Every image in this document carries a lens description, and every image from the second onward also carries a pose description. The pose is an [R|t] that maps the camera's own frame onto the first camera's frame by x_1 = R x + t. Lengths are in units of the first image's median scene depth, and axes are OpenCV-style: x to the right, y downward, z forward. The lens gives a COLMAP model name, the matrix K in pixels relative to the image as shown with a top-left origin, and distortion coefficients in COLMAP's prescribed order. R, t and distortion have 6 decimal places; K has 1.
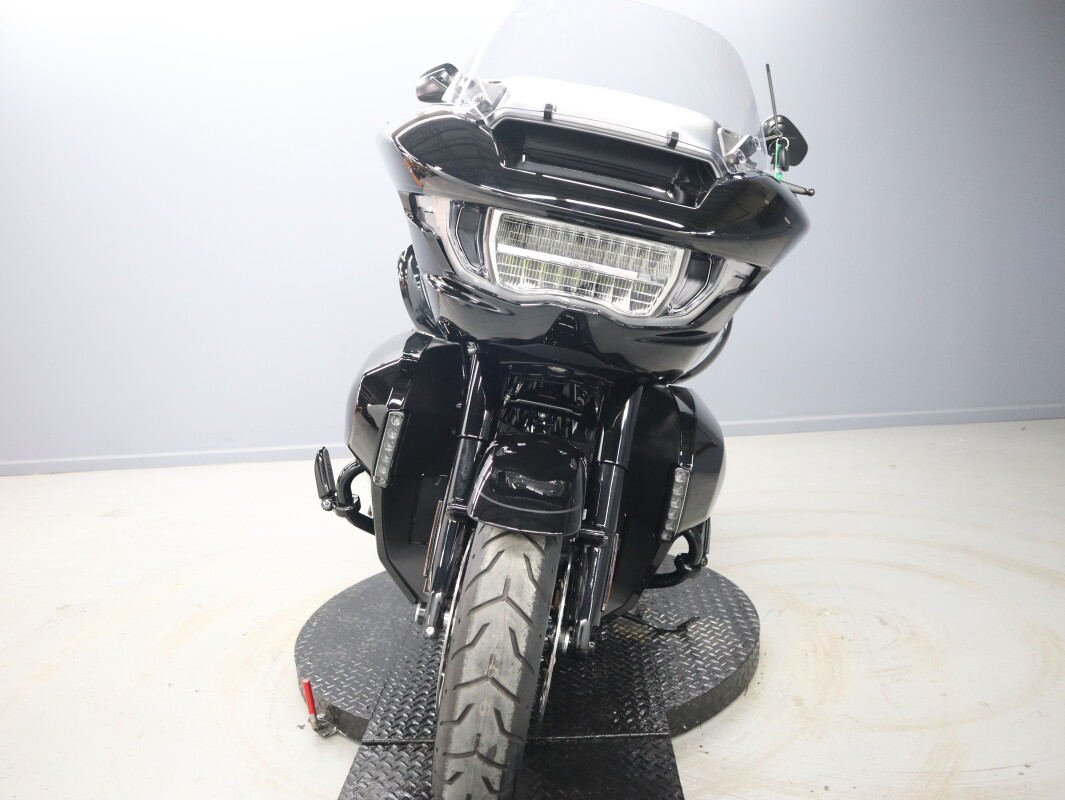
lens RADIAL K [[834.5, 0, 530.3], [0, 834.5, 403.5], [0, 0, 1]] dist [-0.122901, 0.081184]
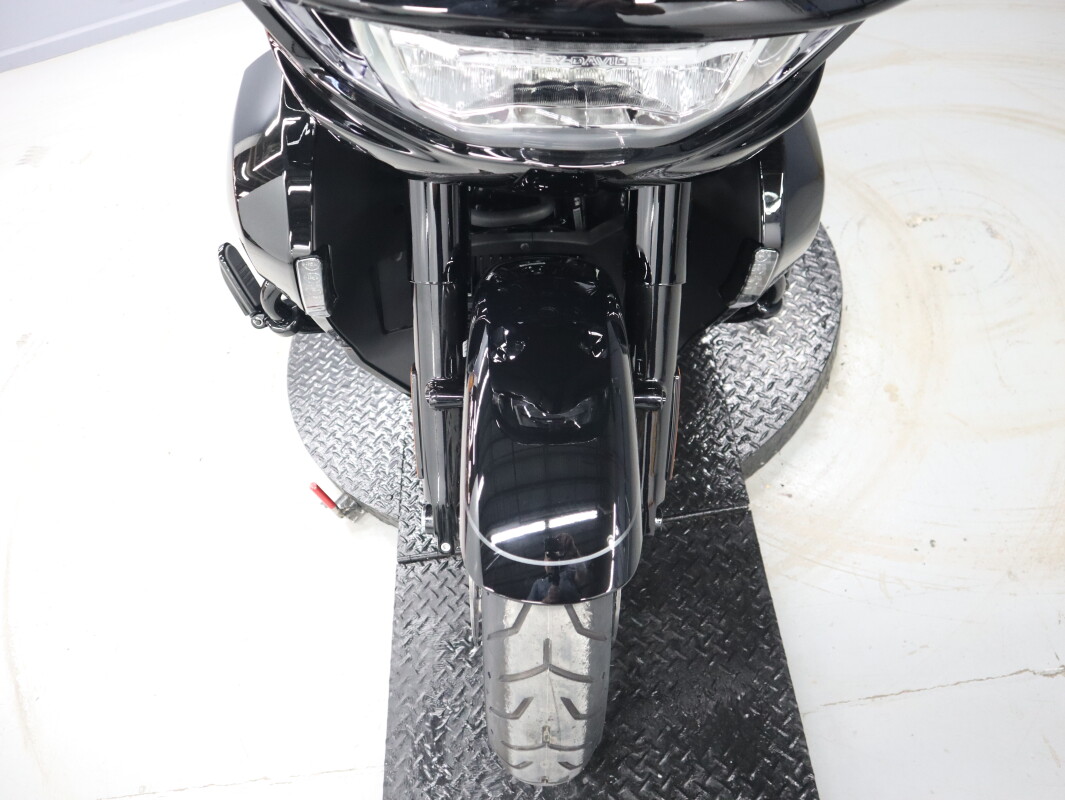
lens RADIAL K [[834.5, 0, 530.3], [0, 834.5, 403.5], [0, 0, 1]] dist [-0.122901, 0.081184]
pose [[0.982966, -0.167124, -0.076469, 0.028556], [0.176861, 0.747002, 0.640865, -0.241444], [-0.049981, -0.643473, 0.763835, 0.395433]]
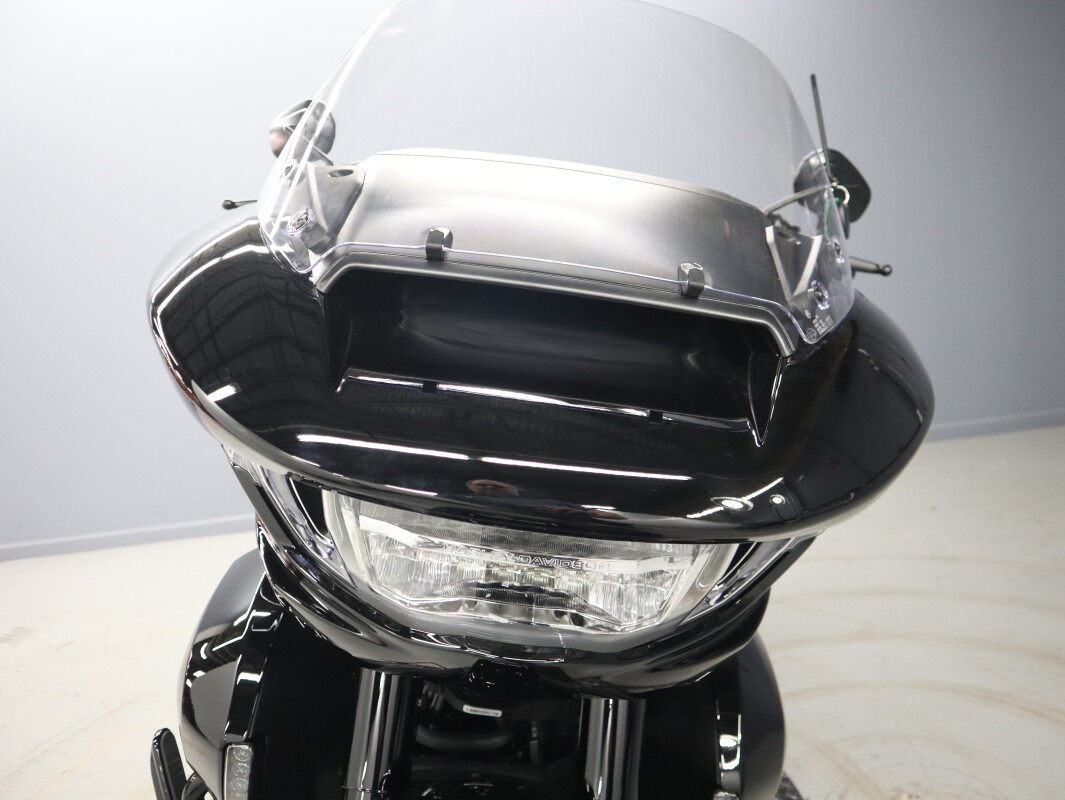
lens RADIAL K [[834.5, 0, 530.3], [0, 834.5, 403.5], [0, 0, 1]] dist [-0.122901, 0.081184]
pose [[0.996770, -0.077761, 0.020086, 0.046029], [0.076891, 0.996199, 0.040941, -0.209755], [-0.023193, -0.039265, 0.998960, 0.378687]]
